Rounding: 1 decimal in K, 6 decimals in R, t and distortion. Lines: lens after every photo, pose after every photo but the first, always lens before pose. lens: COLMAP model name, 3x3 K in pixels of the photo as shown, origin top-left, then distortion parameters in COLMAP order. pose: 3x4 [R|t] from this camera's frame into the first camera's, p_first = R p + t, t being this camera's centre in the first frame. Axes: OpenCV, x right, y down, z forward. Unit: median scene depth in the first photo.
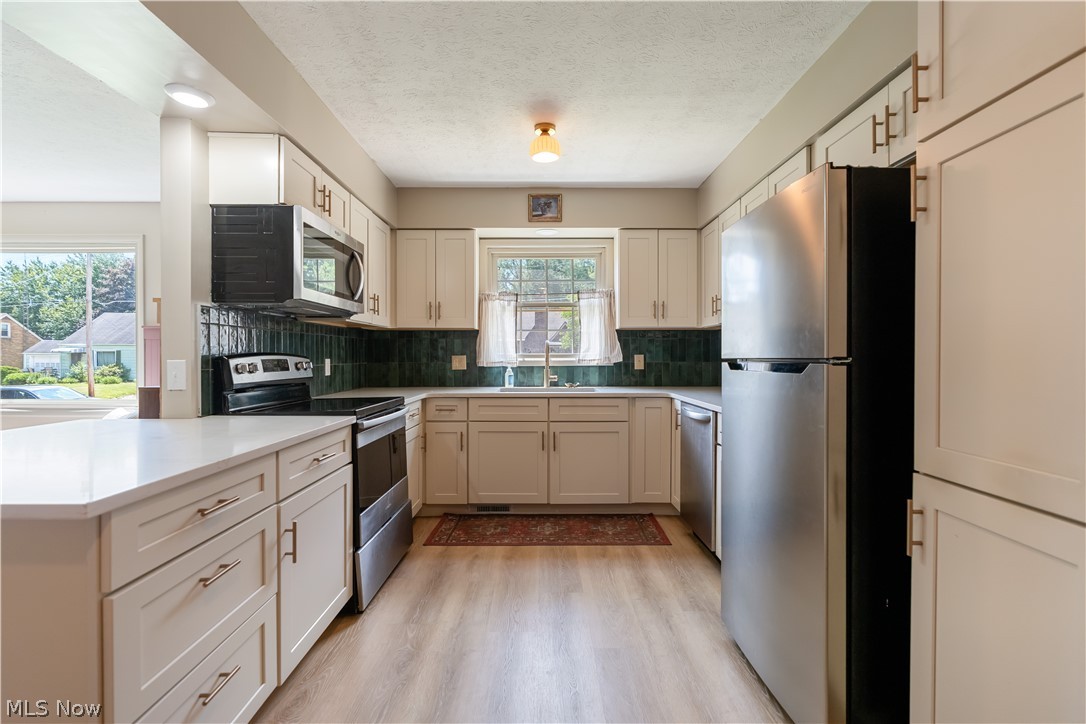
lens RADIAL K [[492.0, 0, 543.1], [0, 492.0, 361.4], [0, 0, 1]] dist [-0.002286, 0.000114]
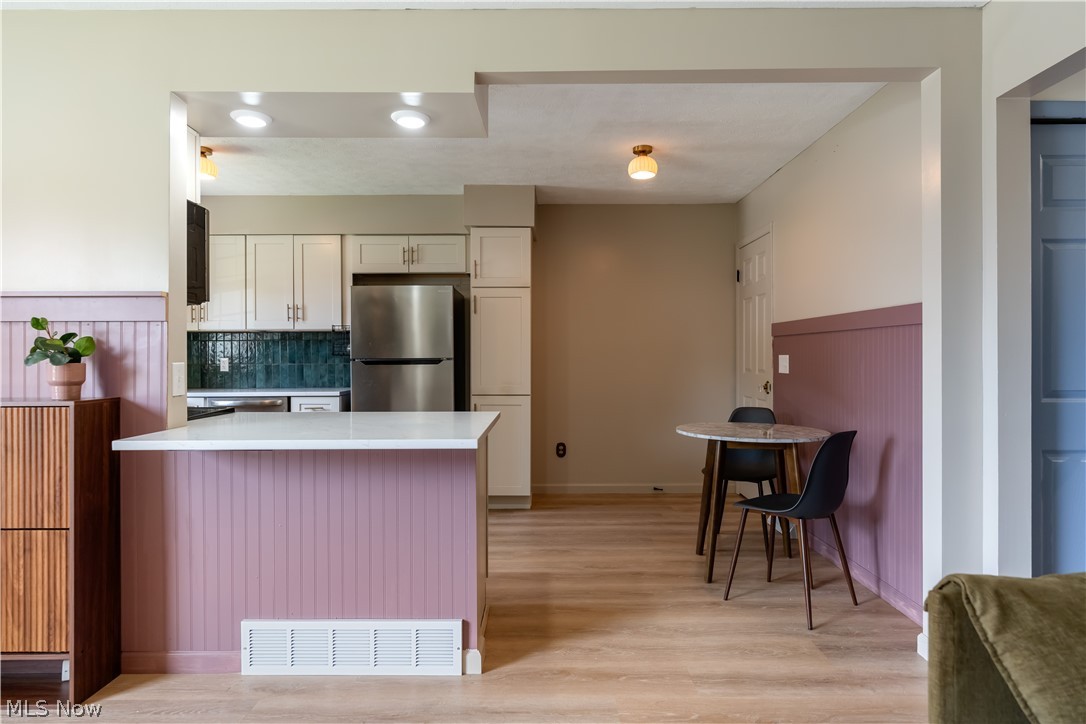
lens RADIAL K [[683.4, 0, 548.3], [0, 683.4, 364.5], [0, 0, 1]] dist [0.006149, 0.002217]
pose [[-0.006634, -0.012694, 0.999897, -1.044196], [0.015554, 0.999797, 0.012796, -0.002573], [-0.999857, 0.015637, -0.006435, 0.167423]]
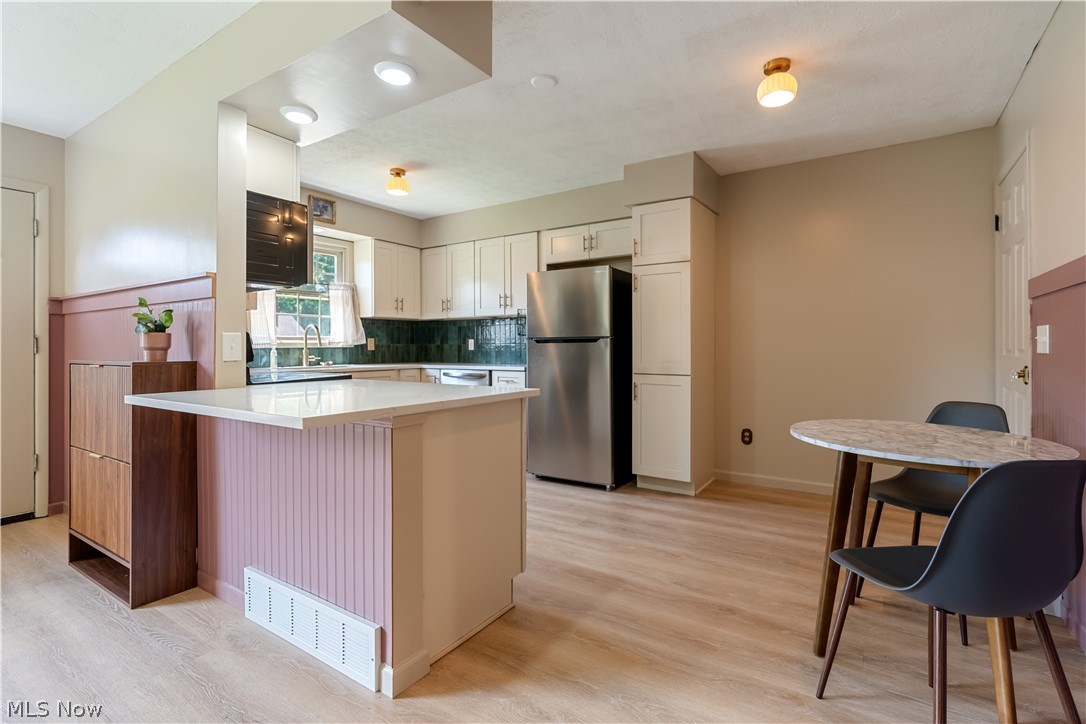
lens RADIAL K [[521.4, 0, 541.4], [0, 521.4, 350.1], [0, 0, 1]] dist [0.001217, -0.000003]
pose [[0.556963, -0.006792, 0.830509, -0.675774], [0.012786, 0.999918, -0.000396, 0.022755], [-0.830439, 0.010839, 0.557005, -0.099668]]
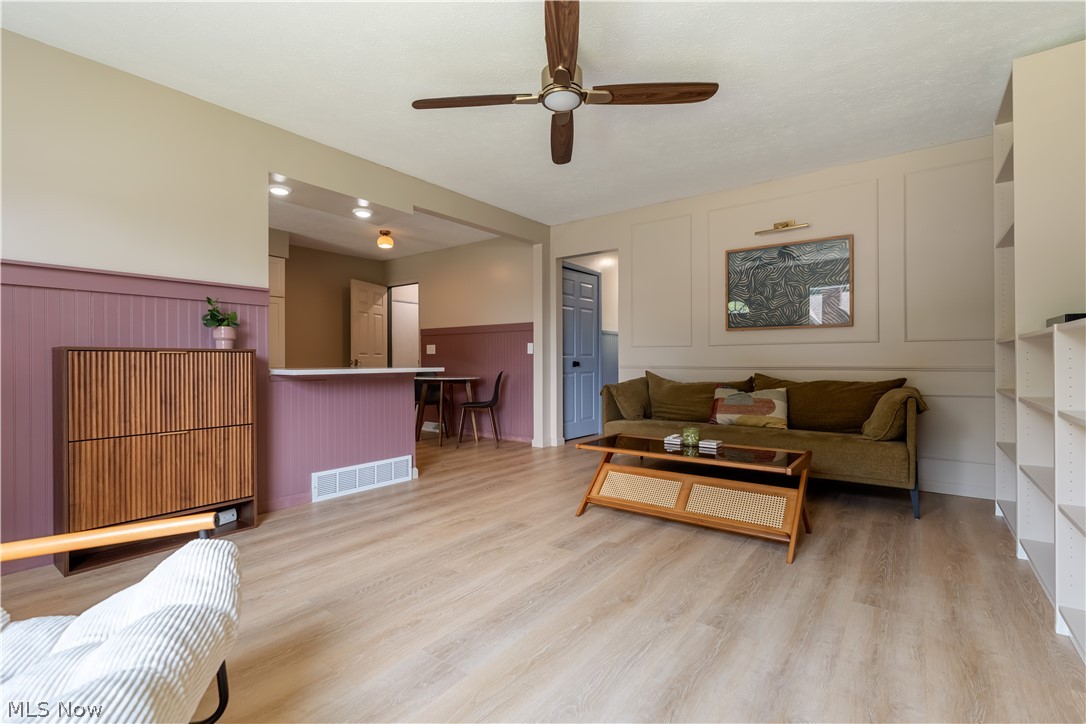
lens RADIAL K [[492.0, 0, 546.4], [0, 492.0, 365.3], [0, 0, 1]] dist [-0.002286, 0.000114]
pose [[-0.803444, -0.006689, 0.595343, -1.226343], [0.008512, 0.999706, 0.022720, 0.040888], [-0.595320, 0.023322, -0.803151, 0.890619]]
